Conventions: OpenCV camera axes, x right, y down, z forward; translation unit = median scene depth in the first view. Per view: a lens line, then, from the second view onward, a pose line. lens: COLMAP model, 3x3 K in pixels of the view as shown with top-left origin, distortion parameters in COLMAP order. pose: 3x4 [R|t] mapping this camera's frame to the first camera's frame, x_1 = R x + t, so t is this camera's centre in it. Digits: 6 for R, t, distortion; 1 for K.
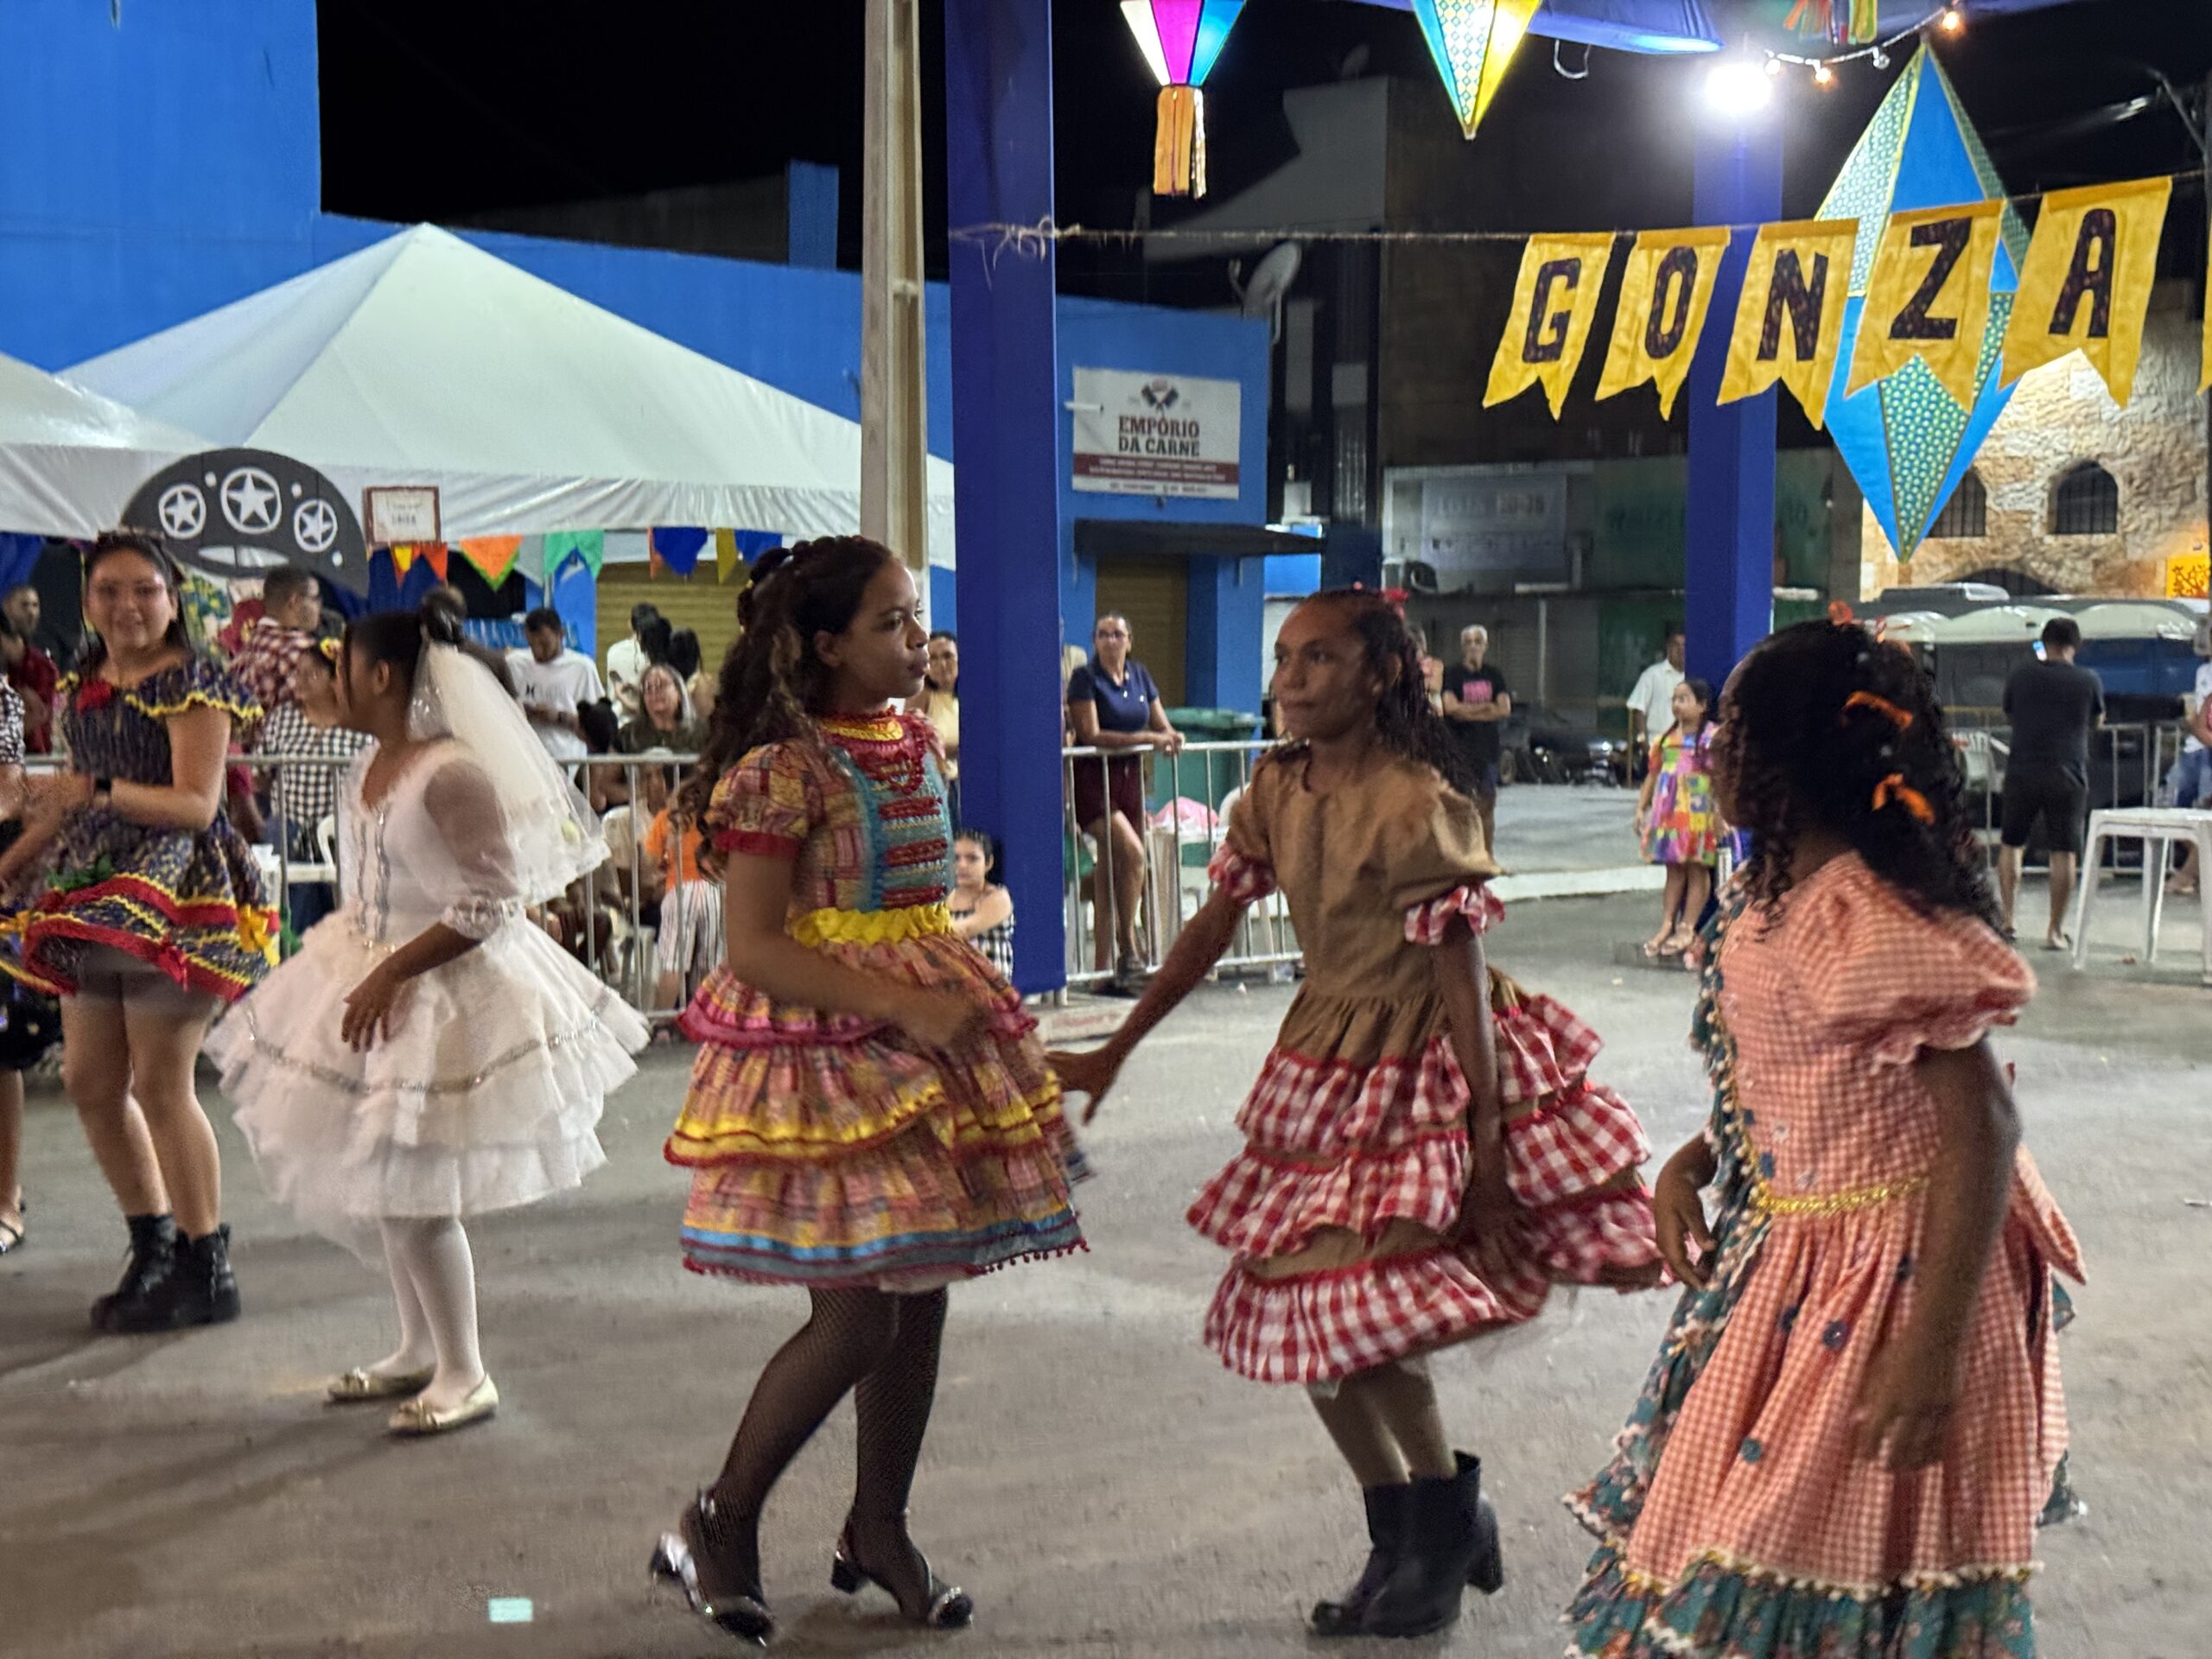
lens RADIAL K [[3075.8, 0, 1106.0], [0, 3075.8, 829.5], [0, 0, 1]] dist [0.079061, -0.121584]
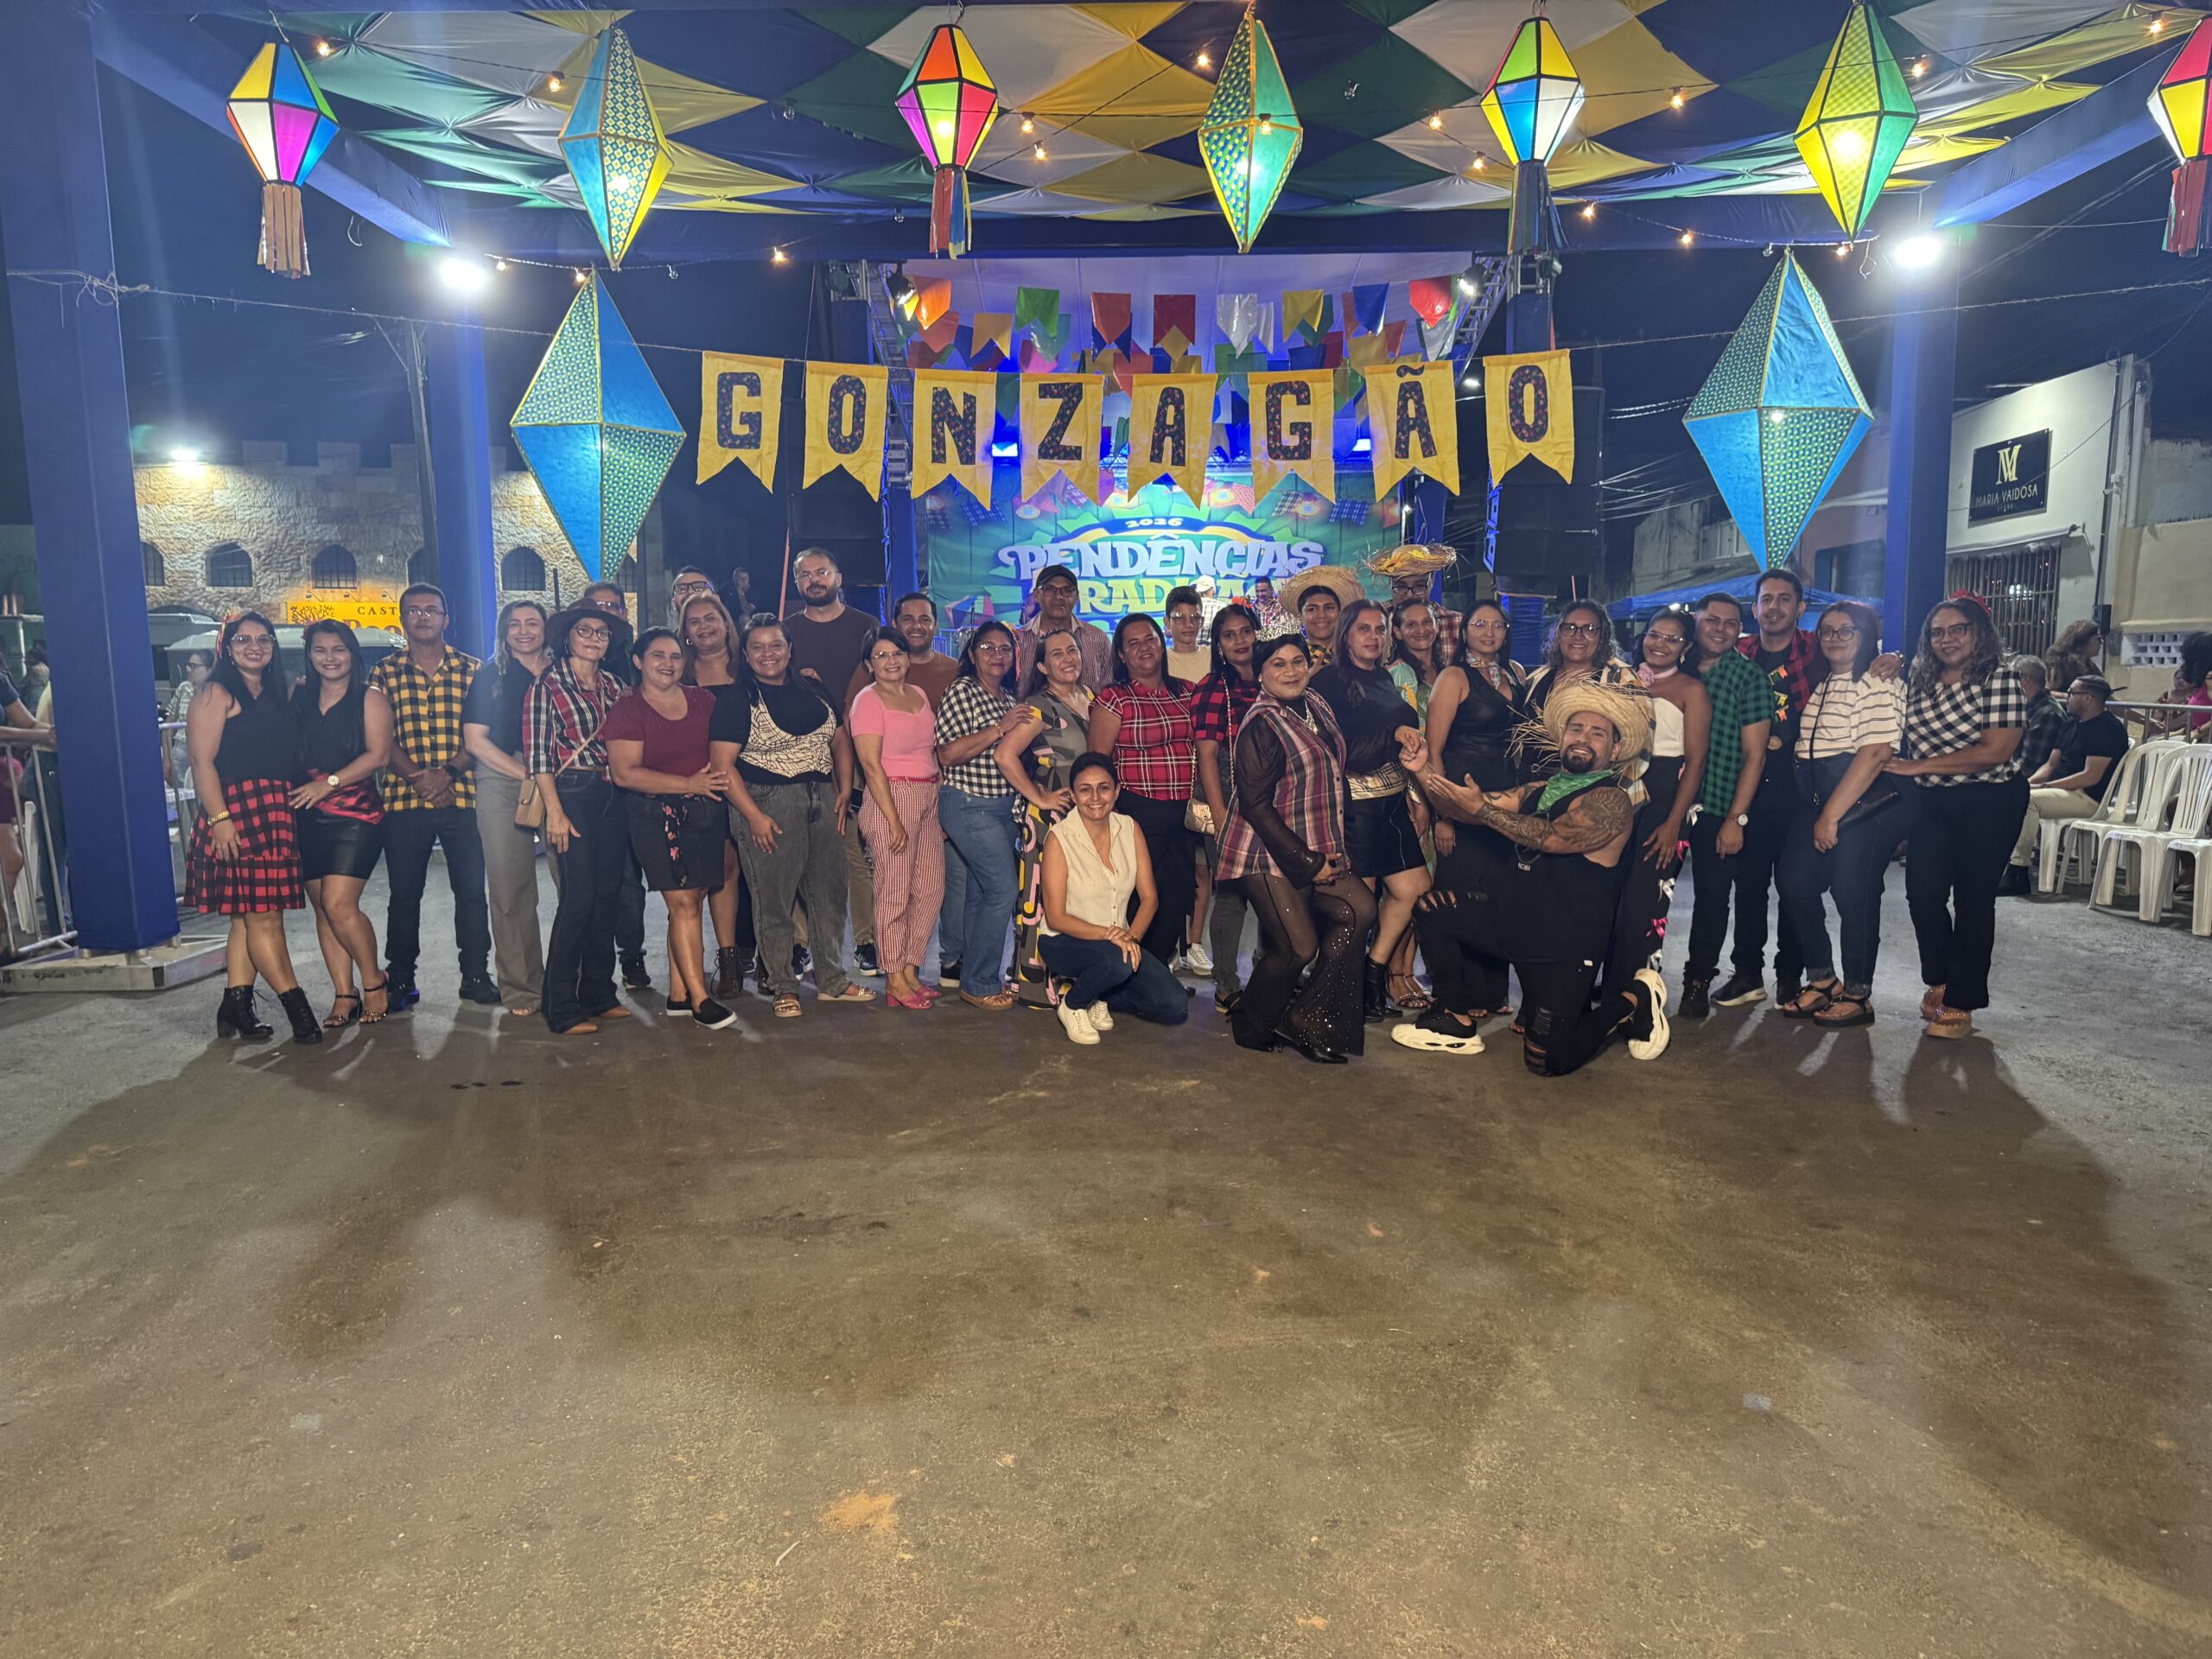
lens RADIAL K [[1571.0, 0, 1106.0], [0, 1571.0, 829.5], [0, 0, 1]] dist [0.001863, -0.002814]
pose [[0.644118, -0.082263, 0.760490, -0.293849], [0.041451, 0.996493, 0.072684, -0.027845], [-0.763802, -0.015294, 0.645269, 0.429142]]
